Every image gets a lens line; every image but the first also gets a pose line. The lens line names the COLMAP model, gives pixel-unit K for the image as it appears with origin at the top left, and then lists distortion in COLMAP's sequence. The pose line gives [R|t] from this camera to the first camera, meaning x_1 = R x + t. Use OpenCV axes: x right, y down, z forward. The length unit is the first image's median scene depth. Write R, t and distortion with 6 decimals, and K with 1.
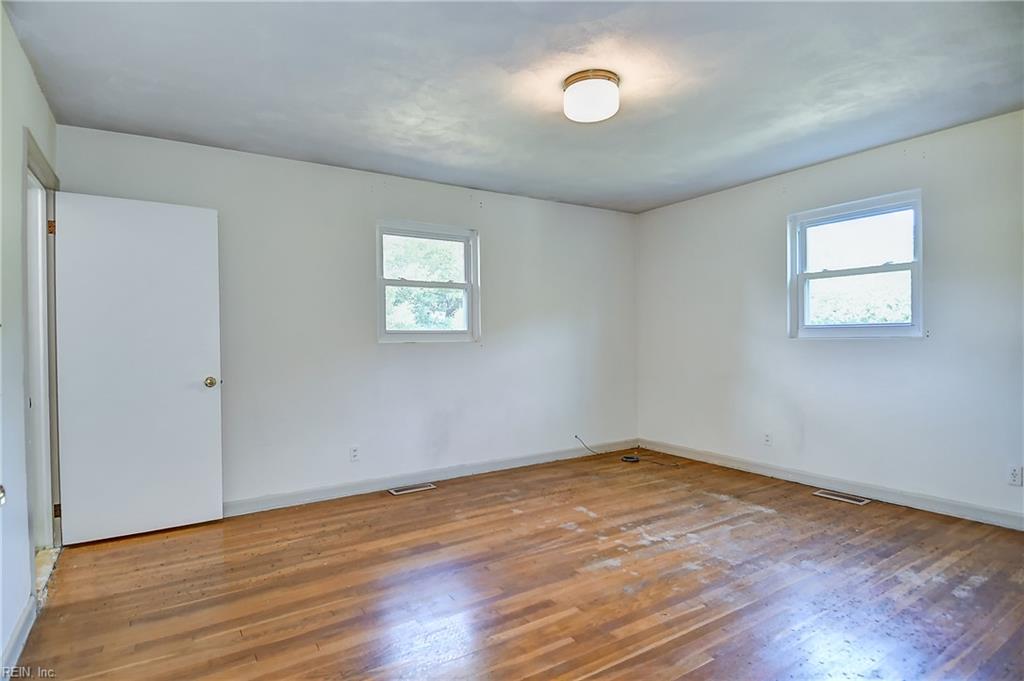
lens RADIAL K [[541.4, 0, 514.1], [0, 541.4, 336.8], [0, 0, 1]] dist [-0.005092, -0.006676]
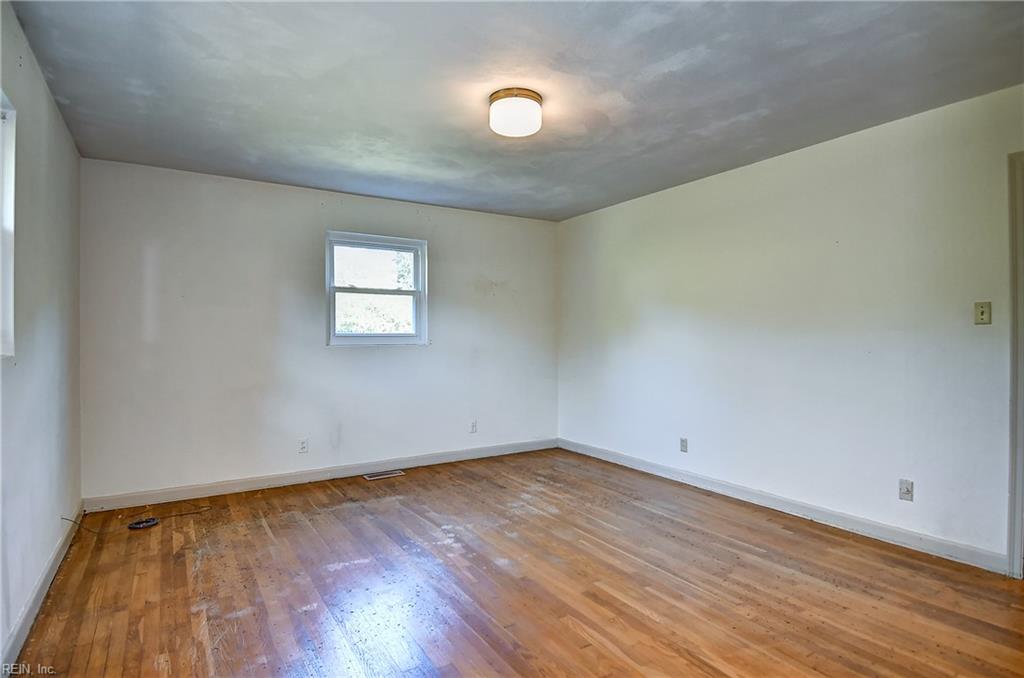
lens RADIAL K [[538.3, 0, 512.4], [0, 538.3, 337.7], [0, 0, 1]] dist [-0.003770, -0.002952]
pose [[0.003393, 0.015495, 0.999874, -0.738713], [0.002139, 0.999878, -0.015503, 0.006352], [-0.999992, 0.002191, 0.003360, 0.850782]]
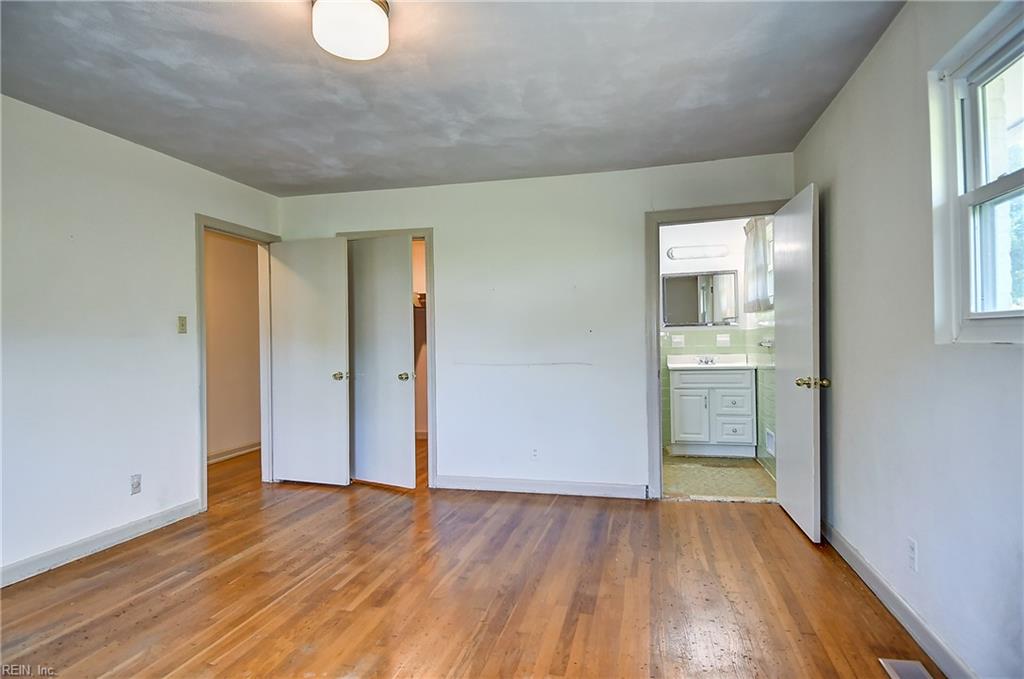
lens RADIAL K [[541.4, 0, 513.7], [0, 541.4, 342.5], [0, 0, 1]] dist [-0.005092, -0.006676]
pose [[-0.724054, 0.032390, -0.688983, 0.420368], [0.027964, 0.999454, 0.017599, -0.007917], [0.689177, -0.006524, -0.724564, 1.425416]]
